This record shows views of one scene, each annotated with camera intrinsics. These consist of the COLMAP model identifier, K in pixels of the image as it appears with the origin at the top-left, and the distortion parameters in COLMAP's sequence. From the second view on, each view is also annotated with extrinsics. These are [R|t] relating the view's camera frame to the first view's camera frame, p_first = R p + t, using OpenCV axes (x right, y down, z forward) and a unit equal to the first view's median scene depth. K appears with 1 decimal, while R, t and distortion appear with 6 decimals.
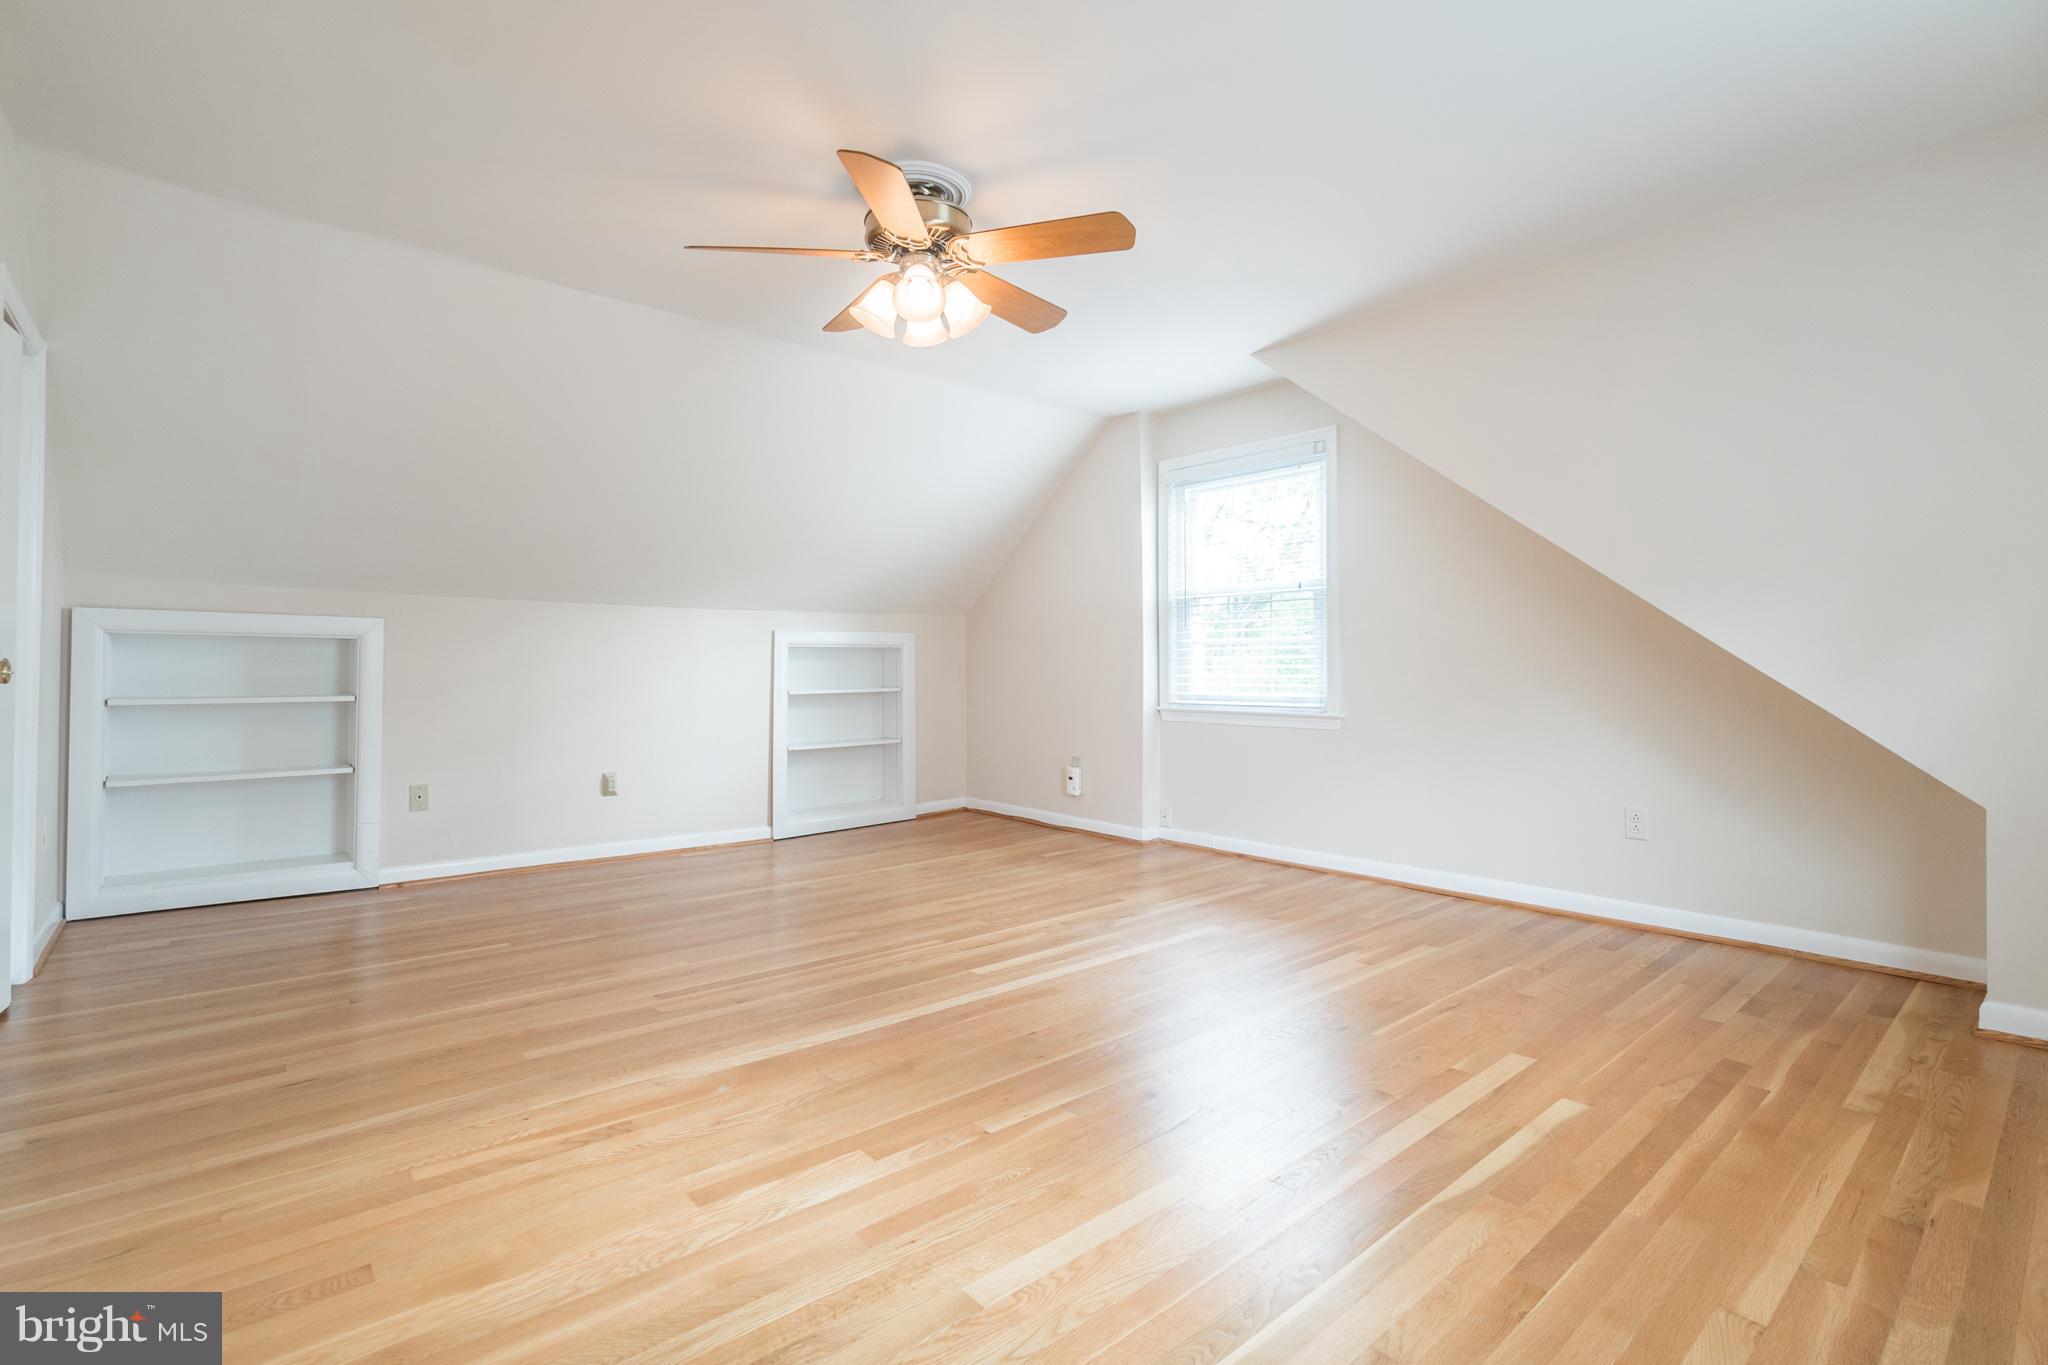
lens RADIAL K [[935.5, 0, 1016.7], [0, 935.5, 656.7], [0, 0, 1]] dist [-0.012894, 0.000235]
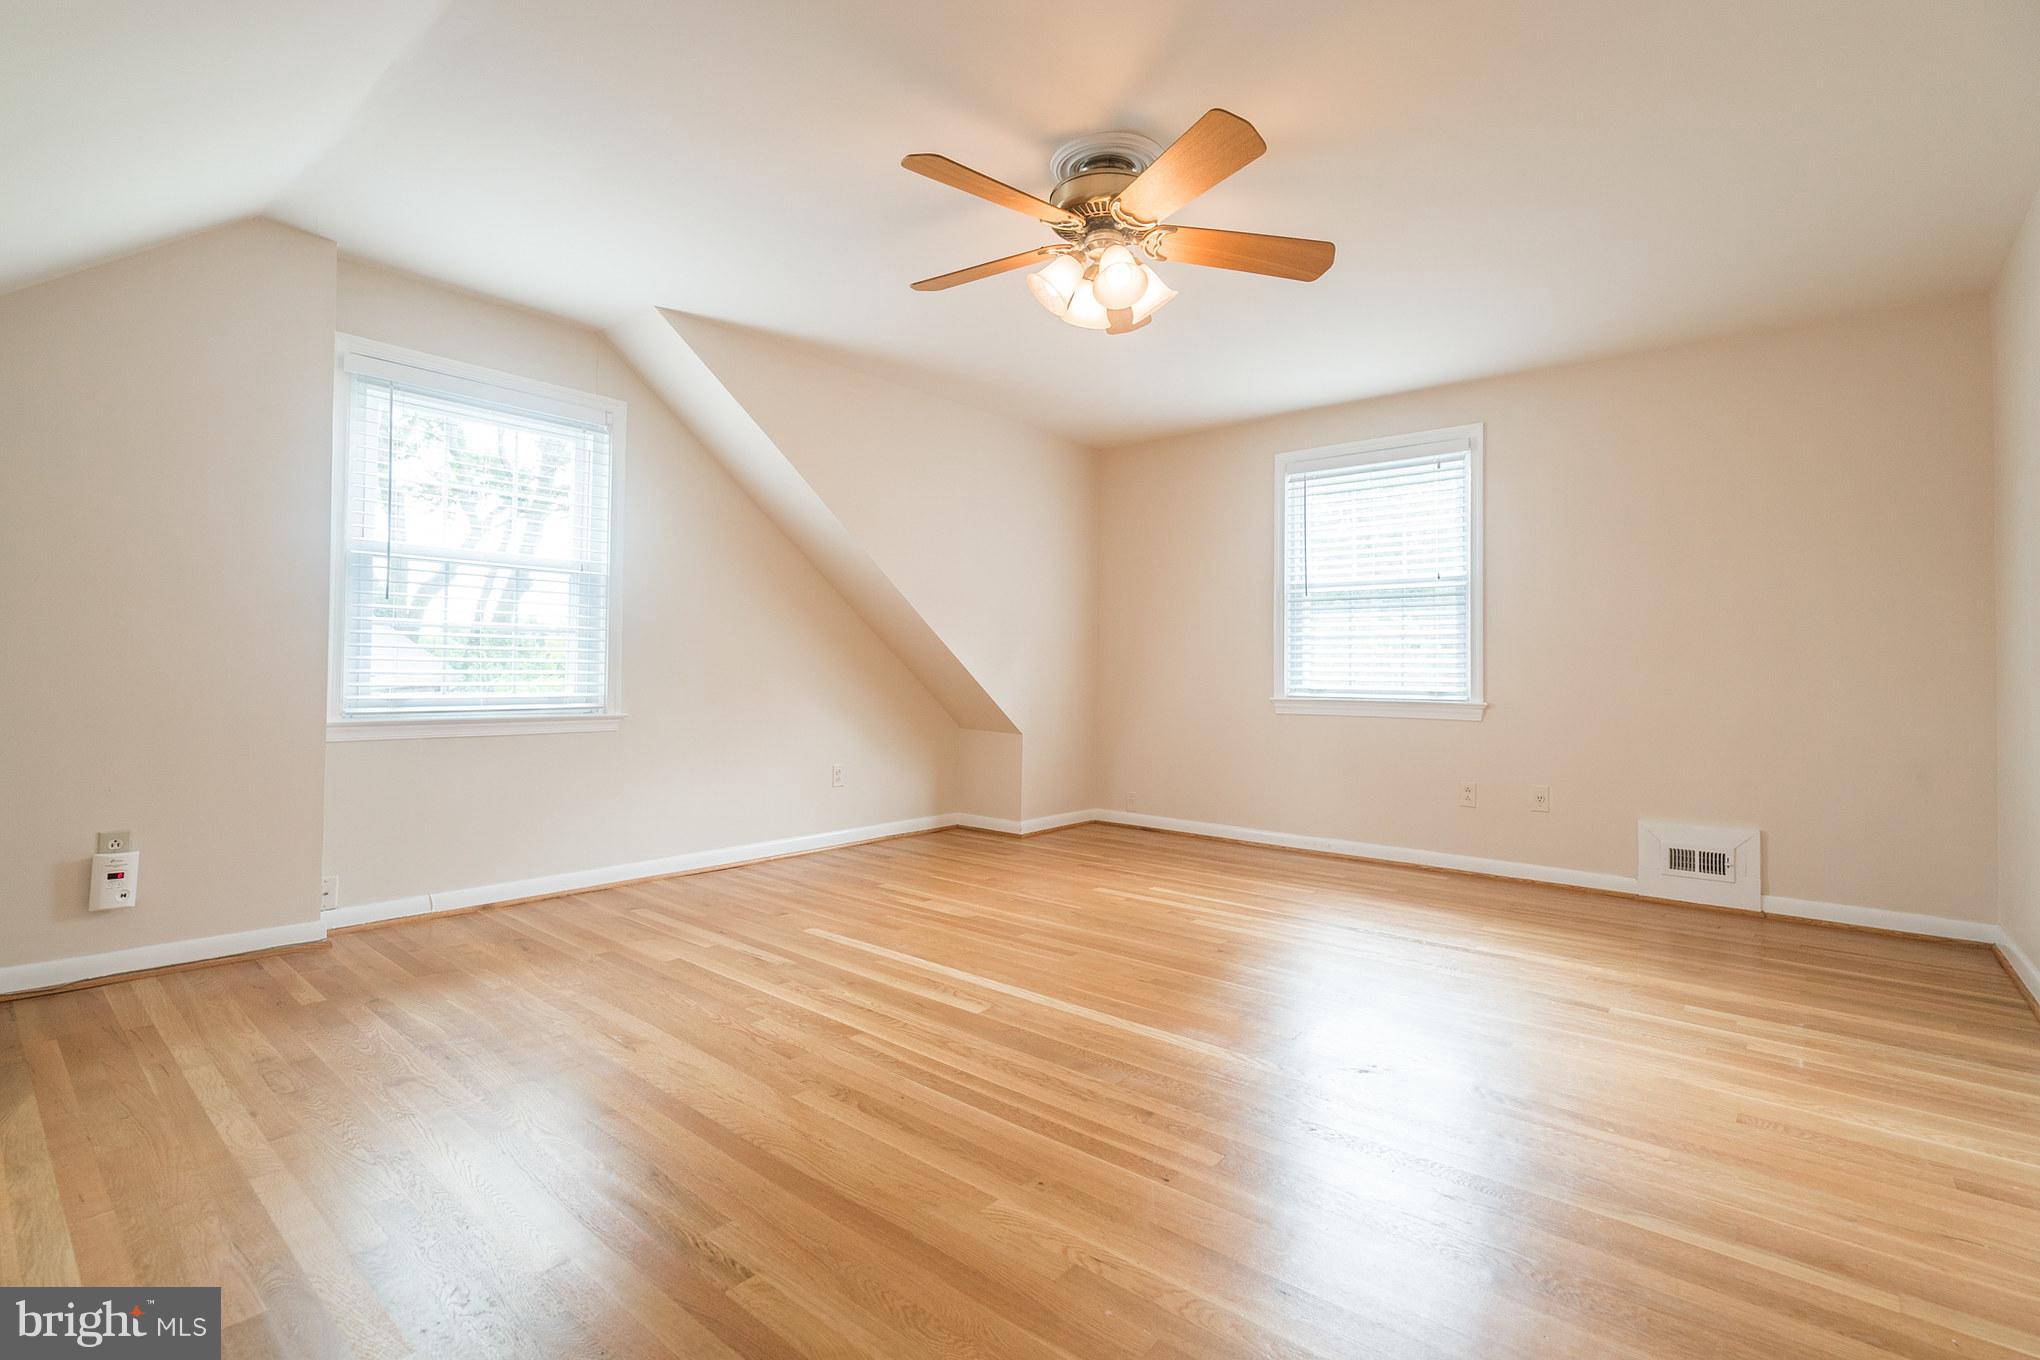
lens RADIAL K [[931.9, 0, 1012.7], [0, 931.9, 654.3], [0, 0, 1]] dist [-0.012894, 0.000235]
pose [[-0.152056, 0.017369, 0.988219, -0.719491], [-0.023704, 0.999494, -0.021214, 0.015646], [-0.988088, -0.026650, -0.151567, 0.869108]]
